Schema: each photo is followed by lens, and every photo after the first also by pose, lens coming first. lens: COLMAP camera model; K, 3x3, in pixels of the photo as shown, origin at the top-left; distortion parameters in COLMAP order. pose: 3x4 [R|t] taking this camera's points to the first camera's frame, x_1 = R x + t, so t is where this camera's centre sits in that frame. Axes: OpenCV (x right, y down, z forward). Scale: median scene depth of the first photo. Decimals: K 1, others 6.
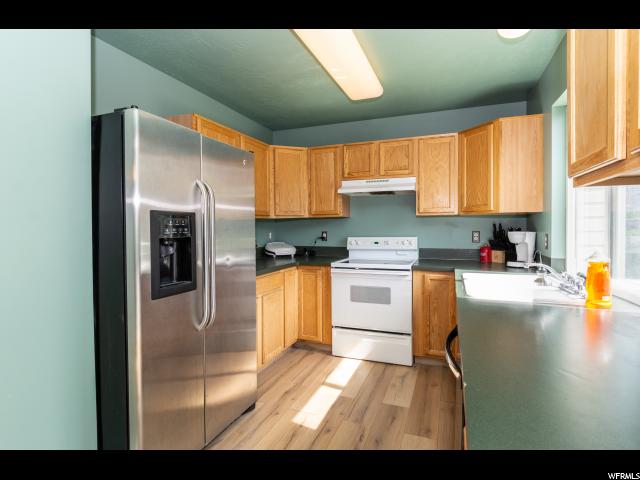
lens RADIAL K [[330.2, 0, 321.7], [0, 330.2, 232.8], [0, 0, 1]] dist [0.007101, -0.001805]
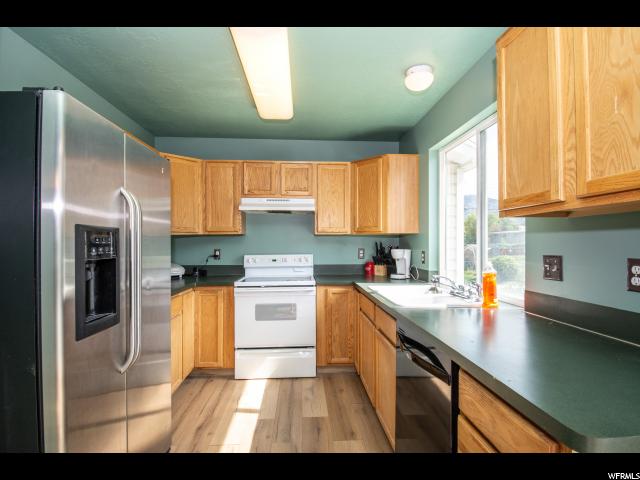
lens RADIAL K [[326.8, 0, 313.0], [0, 326.8, 242.1], [0, 0, 1]] dist [0.016309, -0.005390]
pose [[0.914438, 0.006198, 0.404678, -0.162739], [0.002839, 0.999760, -0.021727, -0.004571], [-0.404716, 0.021017, 0.914201, 0.037747]]
